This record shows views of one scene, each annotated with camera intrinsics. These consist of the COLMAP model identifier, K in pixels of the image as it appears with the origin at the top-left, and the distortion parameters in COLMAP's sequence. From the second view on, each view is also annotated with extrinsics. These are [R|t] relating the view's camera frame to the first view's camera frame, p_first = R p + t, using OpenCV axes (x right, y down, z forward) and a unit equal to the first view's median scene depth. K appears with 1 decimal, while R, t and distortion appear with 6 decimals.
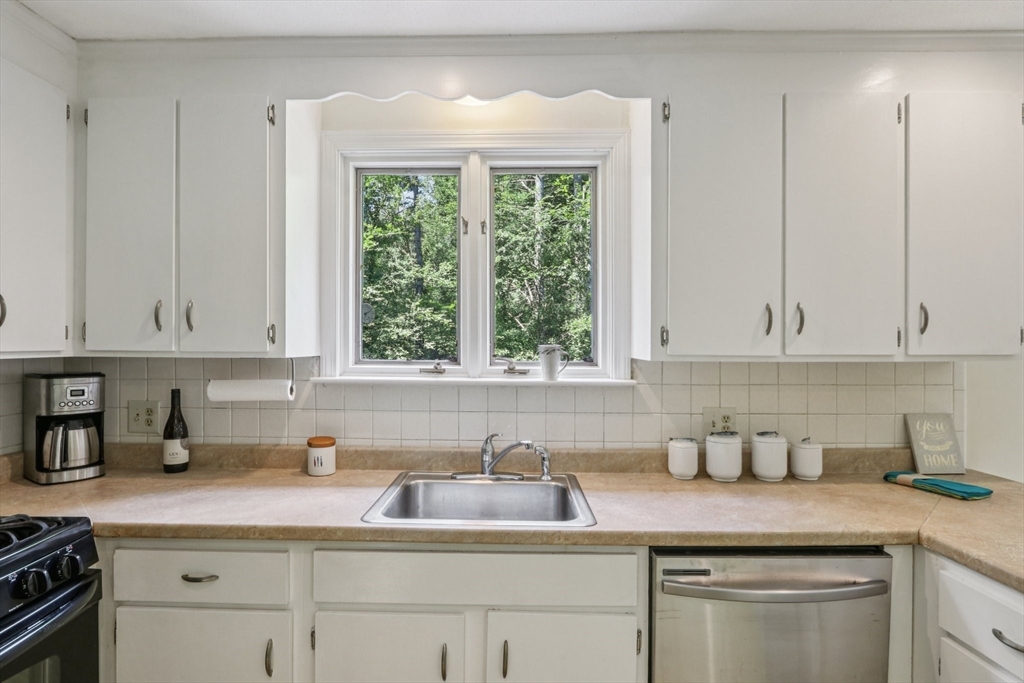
lens RADIAL K [[534.5, 0, 502.0], [0, 534.5, 340.9], [0, 0, 1]] dist [-0.020484, -0.002328]
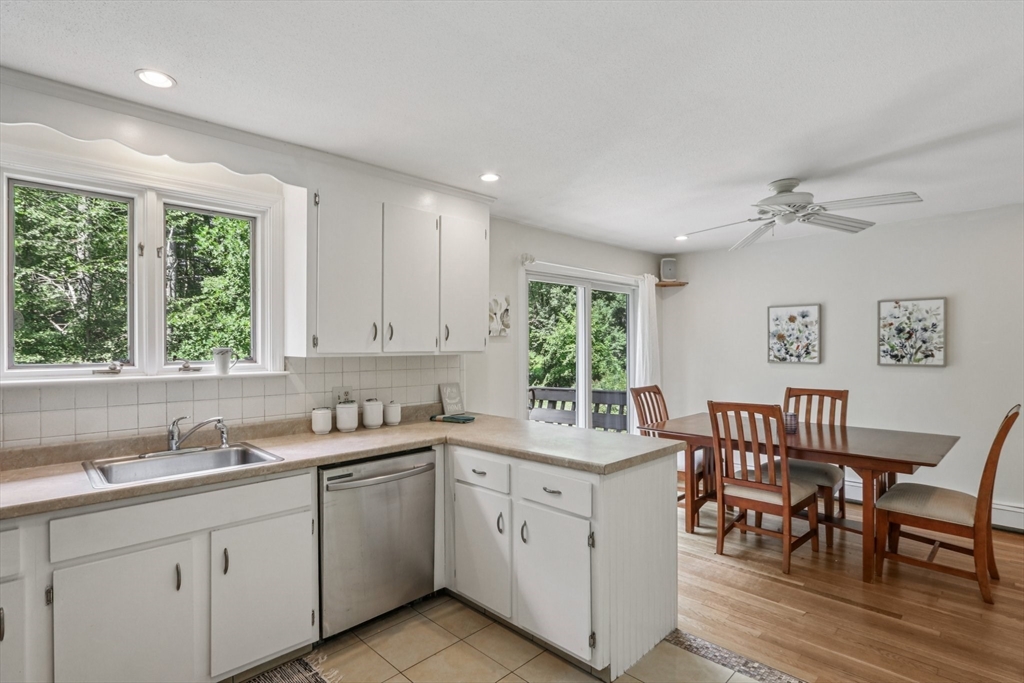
lens RADIAL K [[496.6, 0, 506.5], [0, 496.6, 342.4], [0, 0, 1]] dist [-0.011899, 0.001994]
pose [[0.699064, -0.003030, 0.715053, -0.310352], [0.004731, 0.999989, -0.000388, -0.002591], [-0.715043, 0.003654, 0.699071, -0.381963]]
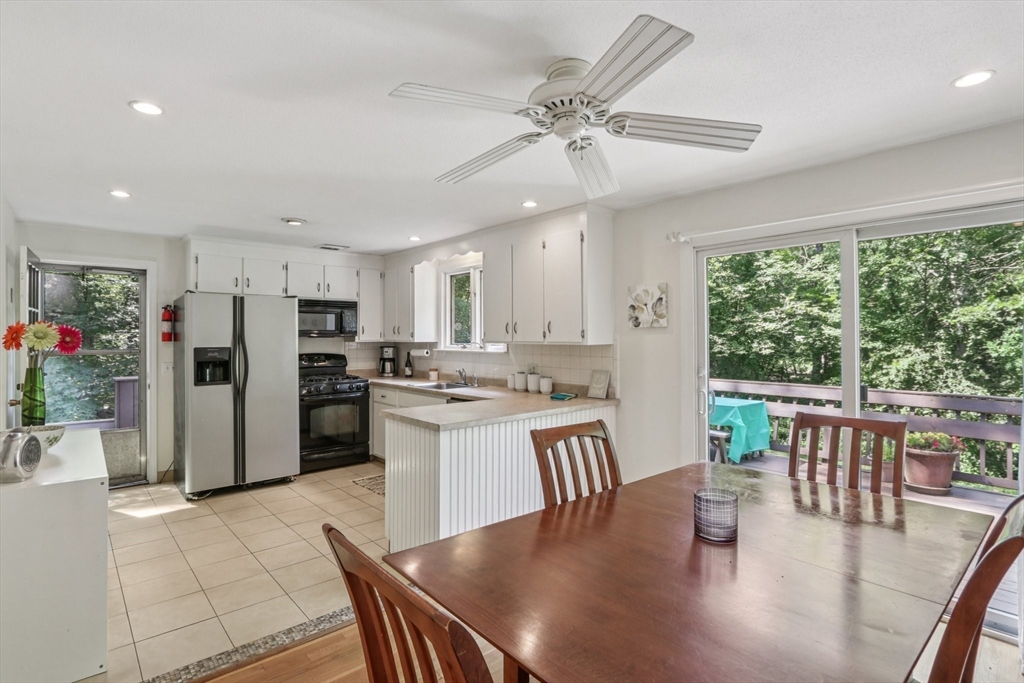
lens RADIAL K [[496.6, 0, 502.8], [0, 496.6, 340.5], [0, 0, 1]] dist [-0.011899, 0.001994]
pose [[0.676522, 0.001060, -0.736422, 2.057948], [0.007988, 0.999930, 0.008778, -0.000566], [0.736379, -0.011821, 0.676466, -0.648784]]
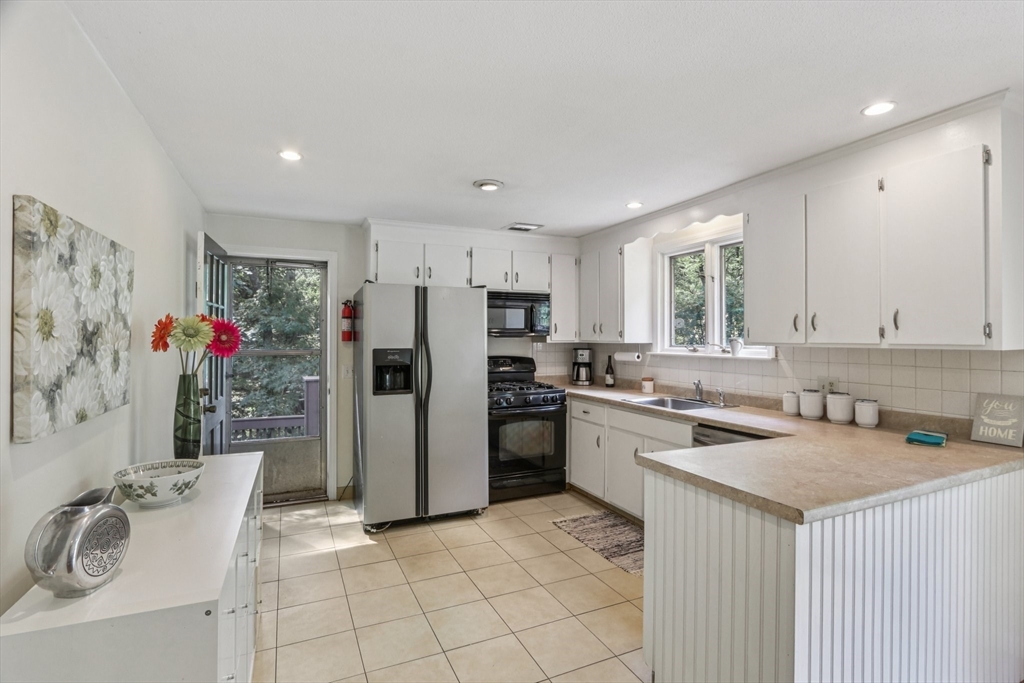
lens RADIAL K [[496.6, 0, 506.7], [0, 496.6, 339.7], [0, 0, 1]] dist [-0.011899, 0.001994]
pose [[0.427794, 0.000140, -0.903876, 1.399186], [0.006387, 0.999975, 0.003178, 0.002986], [0.903854, -0.007133, 0.427782, -0.514810]]
